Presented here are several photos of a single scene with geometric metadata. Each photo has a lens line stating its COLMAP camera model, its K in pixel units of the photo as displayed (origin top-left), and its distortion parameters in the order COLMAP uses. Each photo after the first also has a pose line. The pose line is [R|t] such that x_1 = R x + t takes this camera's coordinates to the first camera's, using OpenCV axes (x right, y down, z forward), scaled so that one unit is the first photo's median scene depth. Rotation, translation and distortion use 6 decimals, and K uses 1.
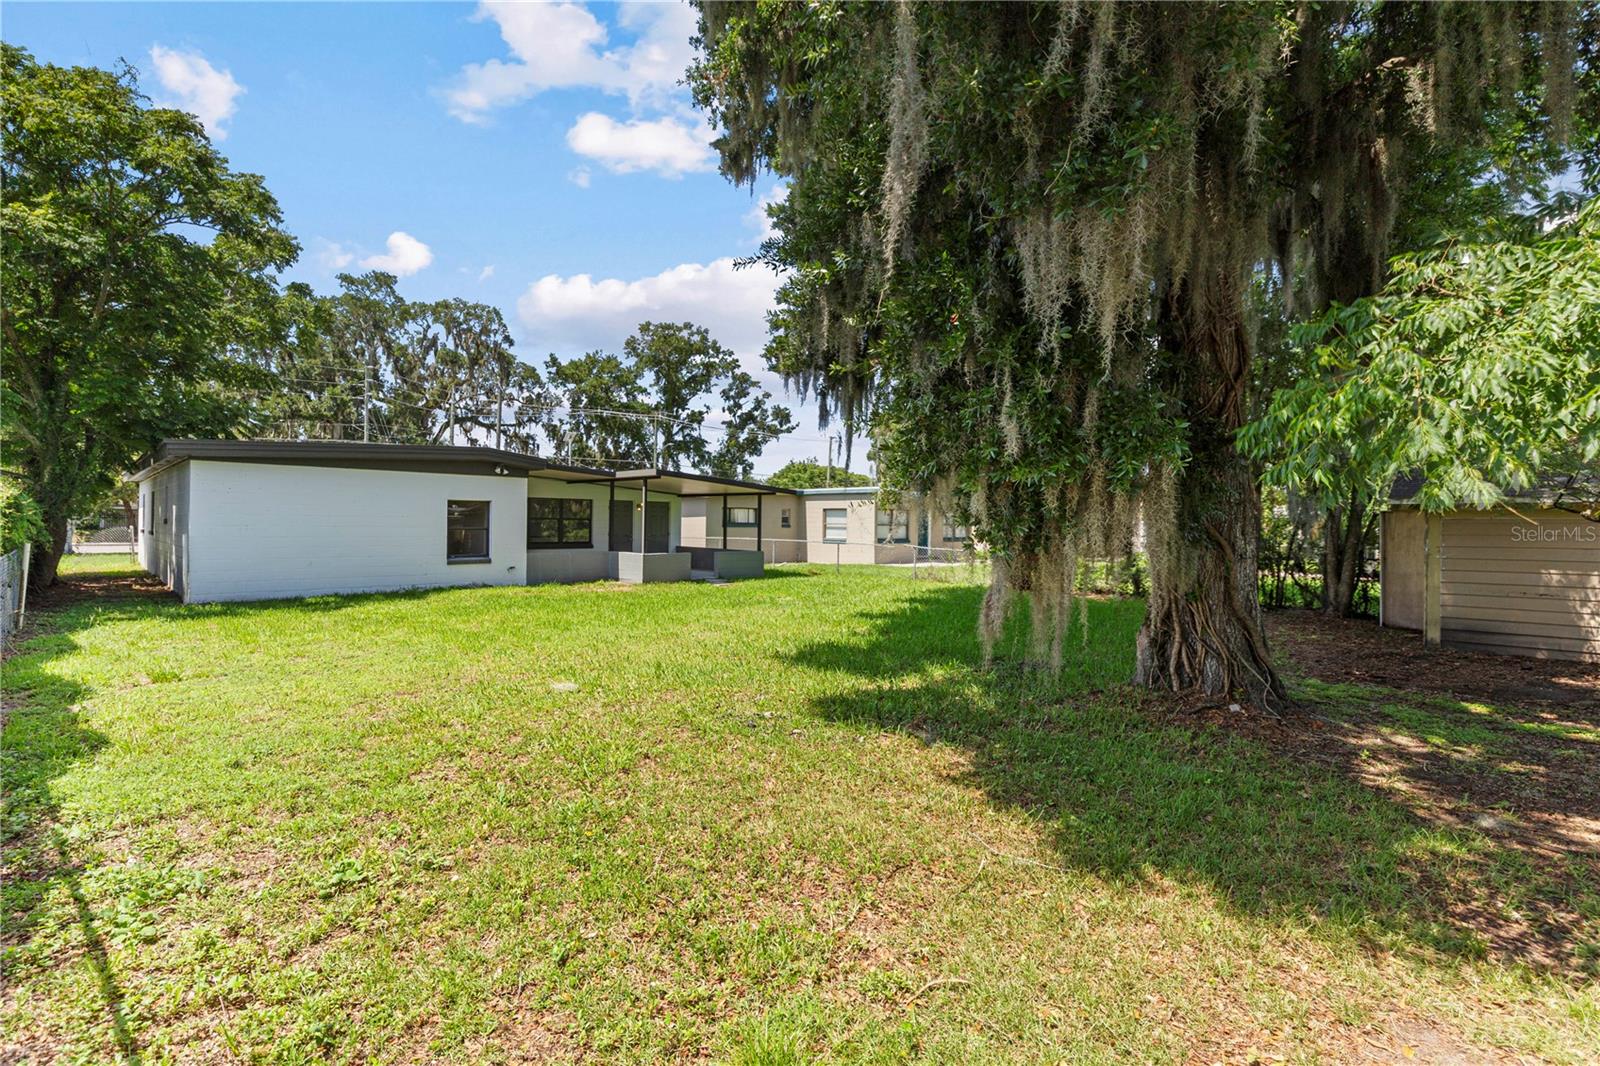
lens RADIAL K [[741.6, 0, 800.0], [0, 741.6, 533.0], [0, 0, 1]] dist [0.001897, 0.000575]
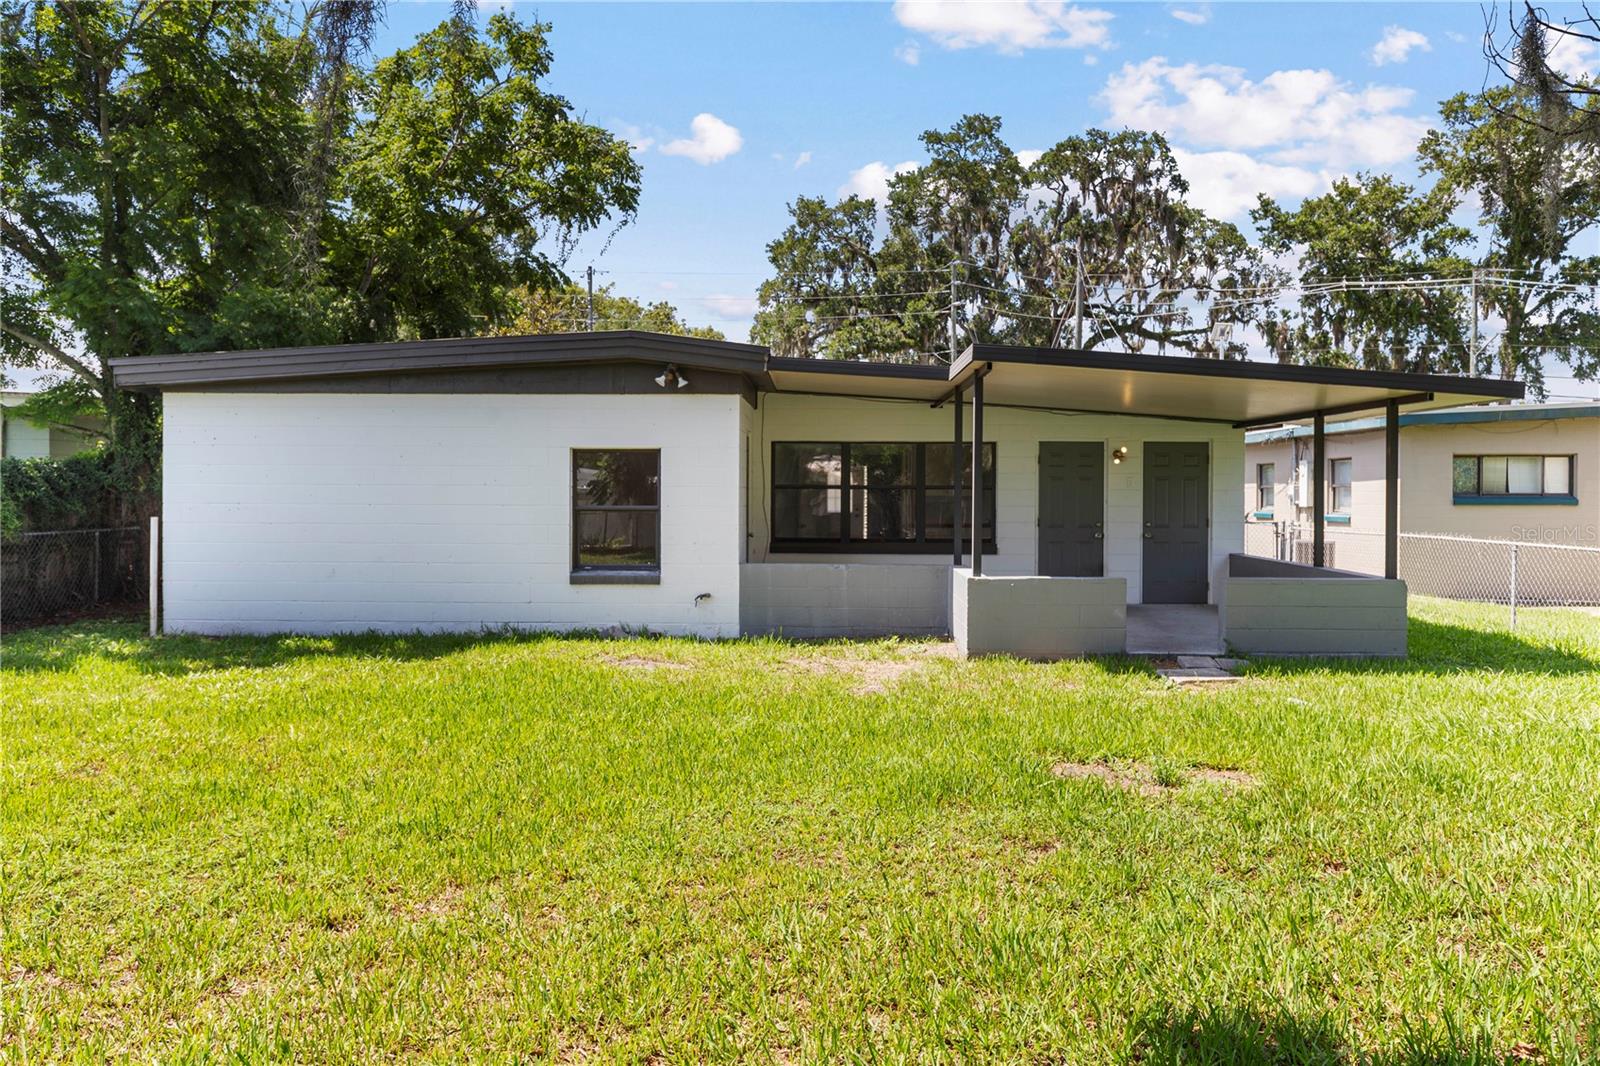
lens RADIAL K [[1141.3, 0, 807.3], [0, 1141.3, 497.0], [0, 0, 1]] dist [-0.006656, -0.002912]
pose [[0.688445, -0.006736, -0.725258, 0.052035], [-0.005779, 0.999874, -0.014772, -0.001120], [0.725266, 0.014361, 0.688319, 0.193149]]
